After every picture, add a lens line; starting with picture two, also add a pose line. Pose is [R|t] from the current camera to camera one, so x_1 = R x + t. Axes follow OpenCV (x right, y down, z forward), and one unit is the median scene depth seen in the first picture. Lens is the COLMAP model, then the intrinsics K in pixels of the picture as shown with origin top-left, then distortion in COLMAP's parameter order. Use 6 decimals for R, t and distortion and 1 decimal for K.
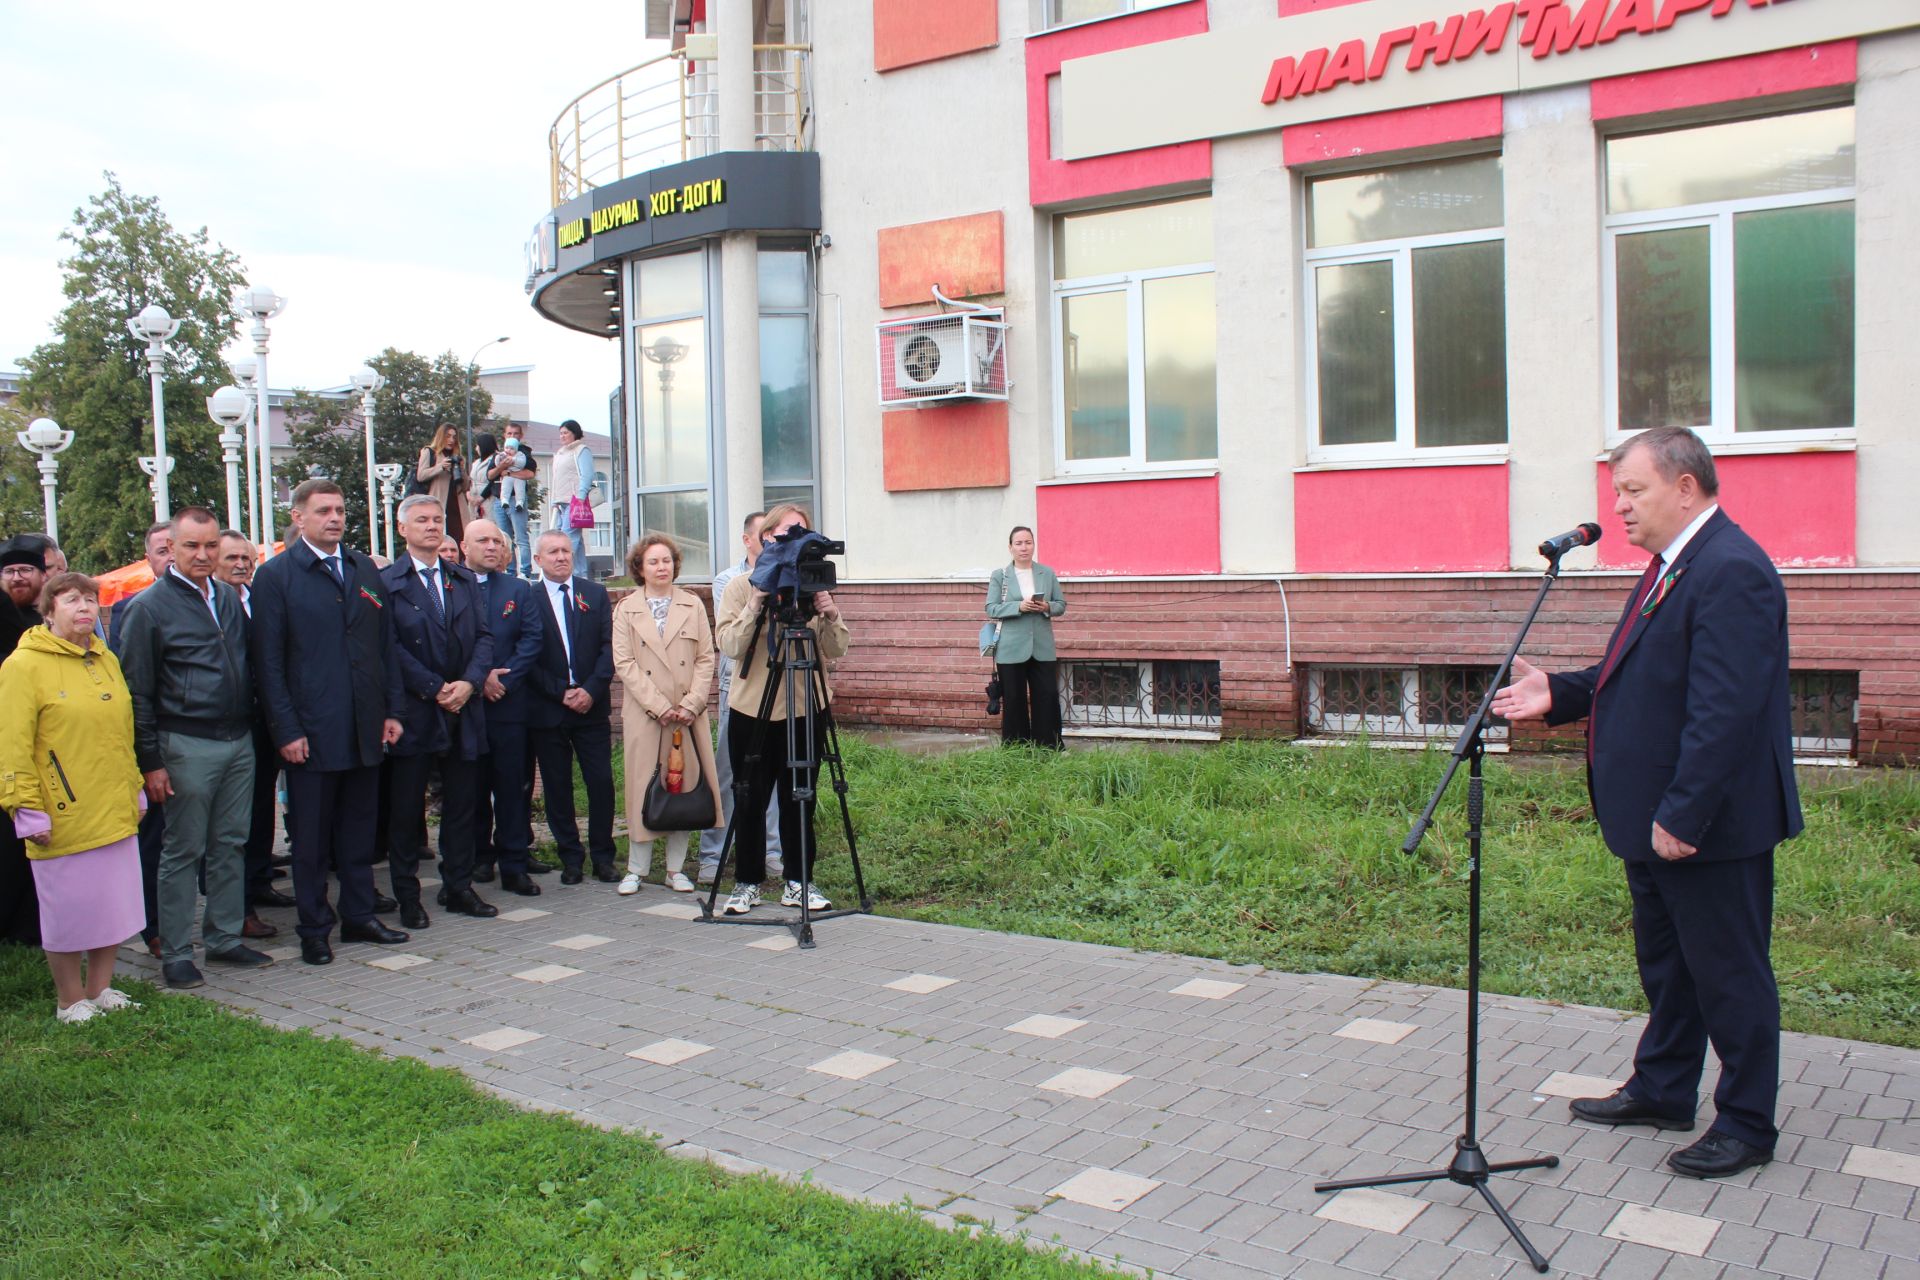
lens RADIAL K [[1626.8, 0, 983.3], [0, 1626.8, 664.5], [0, 0, 1]] dist [-0.152915, 0.126054]
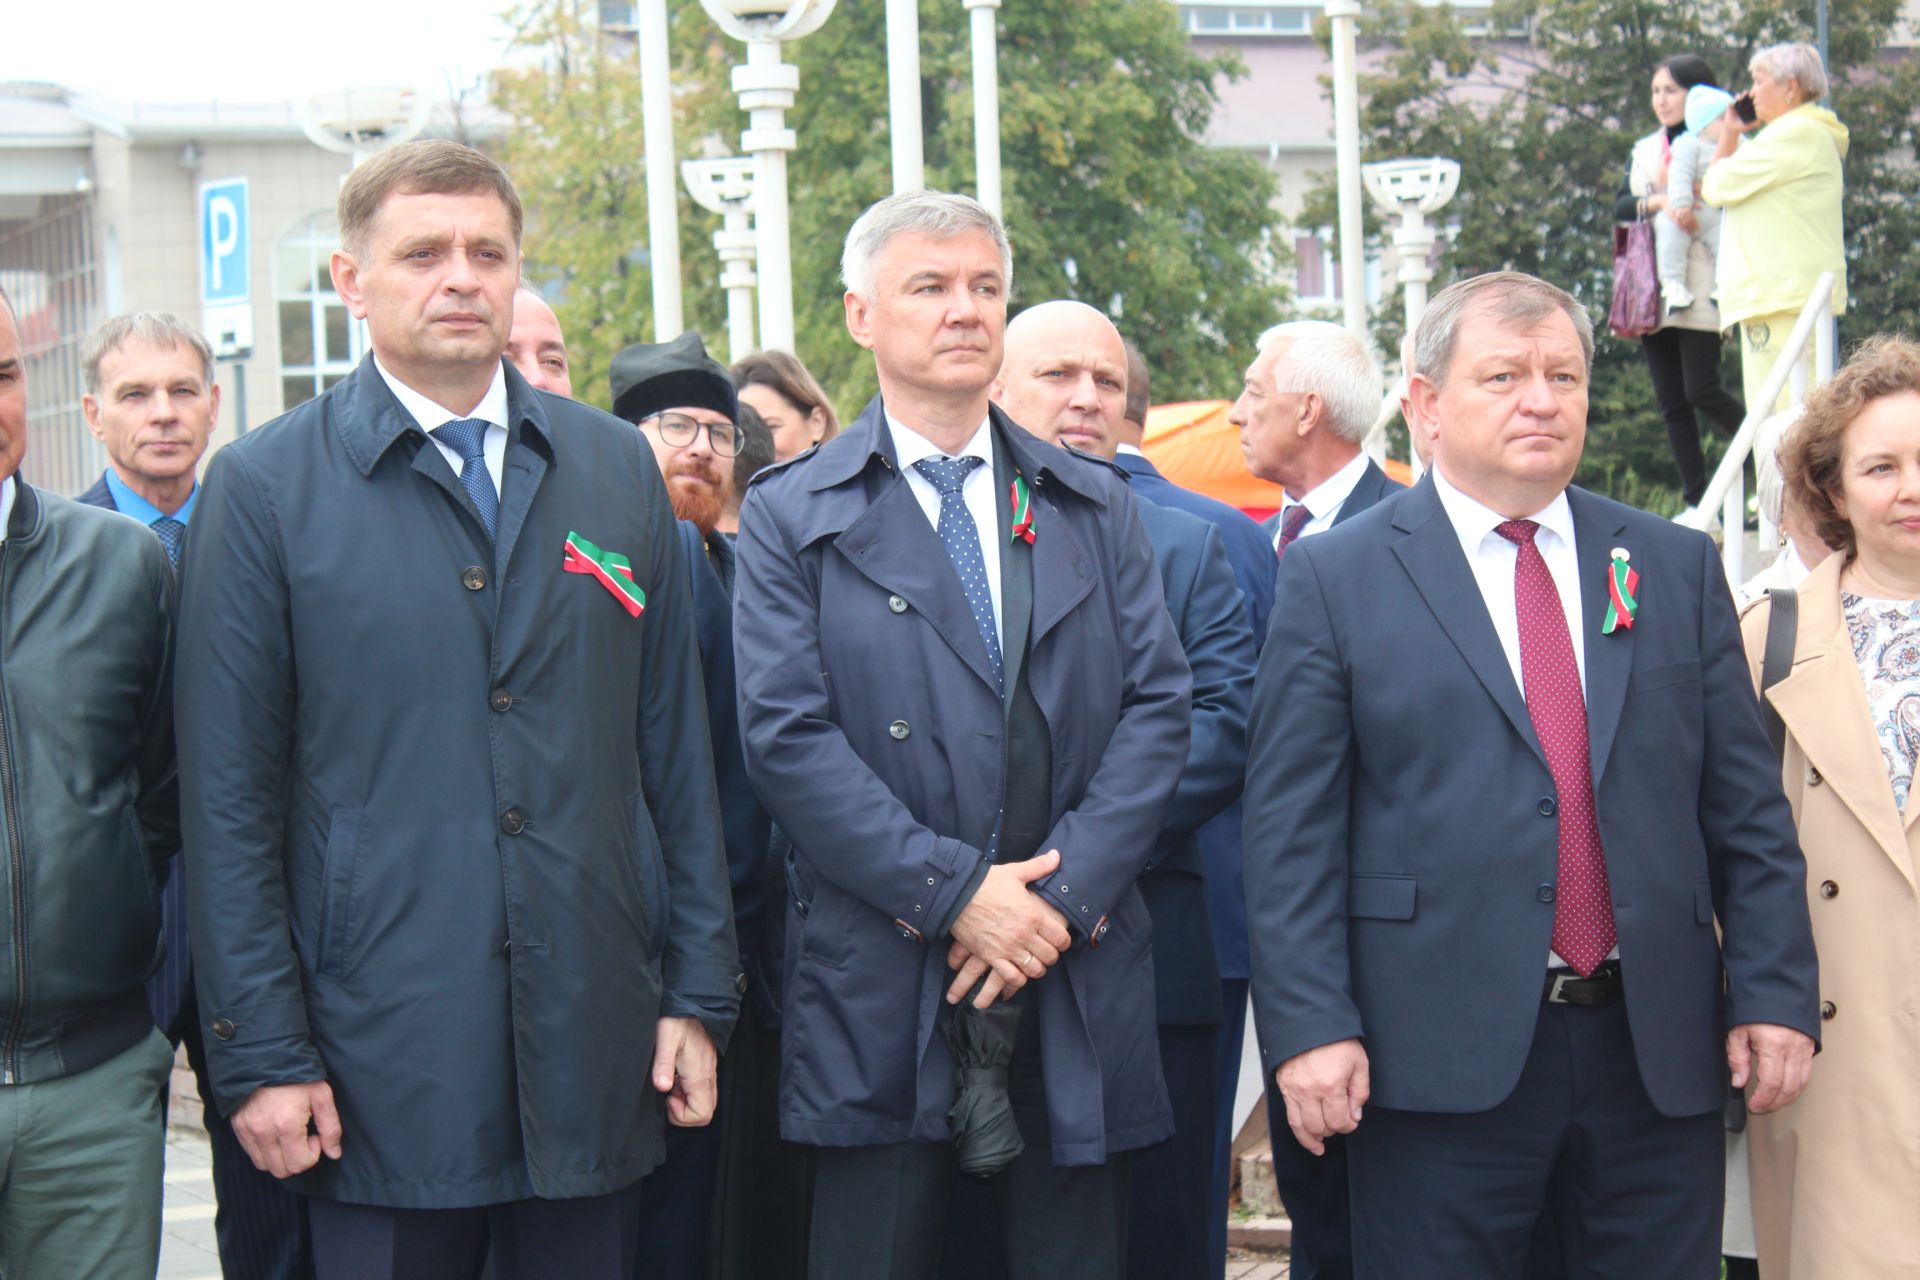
lens RADIAL K [[4703.9, 0, 930.4], [0, 4703.9, 621.9], [0, 0, 1]] dist [0.115138, 0.000000]
pose [[0.872012, 0.002401, -0.489478, 0.029211], [-0.016750, 0.999549, -0.024937, -0.007400], [0.489197, 0.029945, 0.871659, 0.175885]]
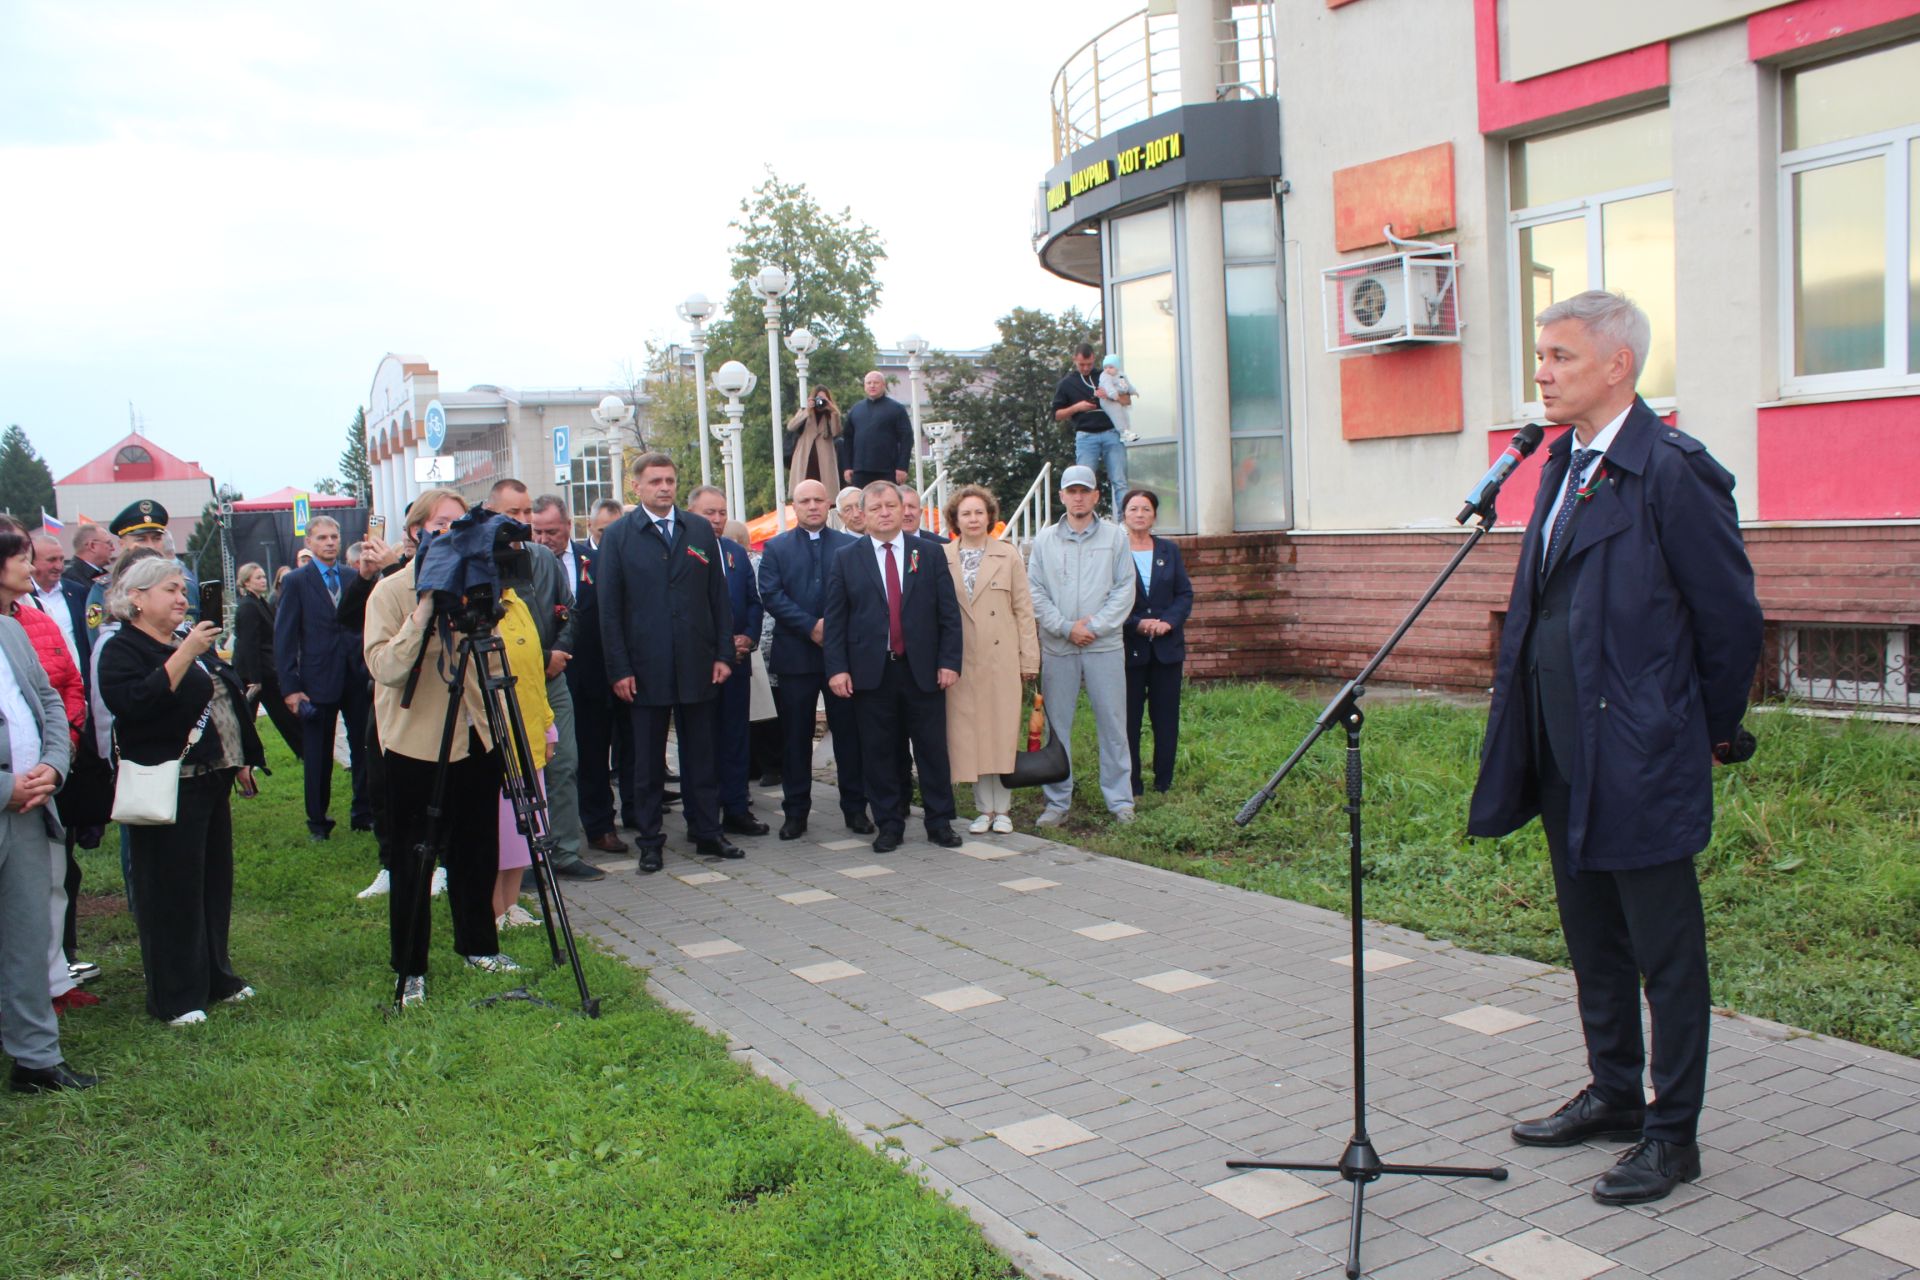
lens RADIAL K [[1626.8, 0, 944.5], [0, 1626.8, 678.7], [0, 0, 1]] dist [-0.152915, 0.126054]
pose [[0.912630, 0.024321, -0.408061, 0.130030], [-0.007362, 0.999045, 0.043077, -0.002980], [0.408719, -0.036309, 0.911938, 0.012489]]
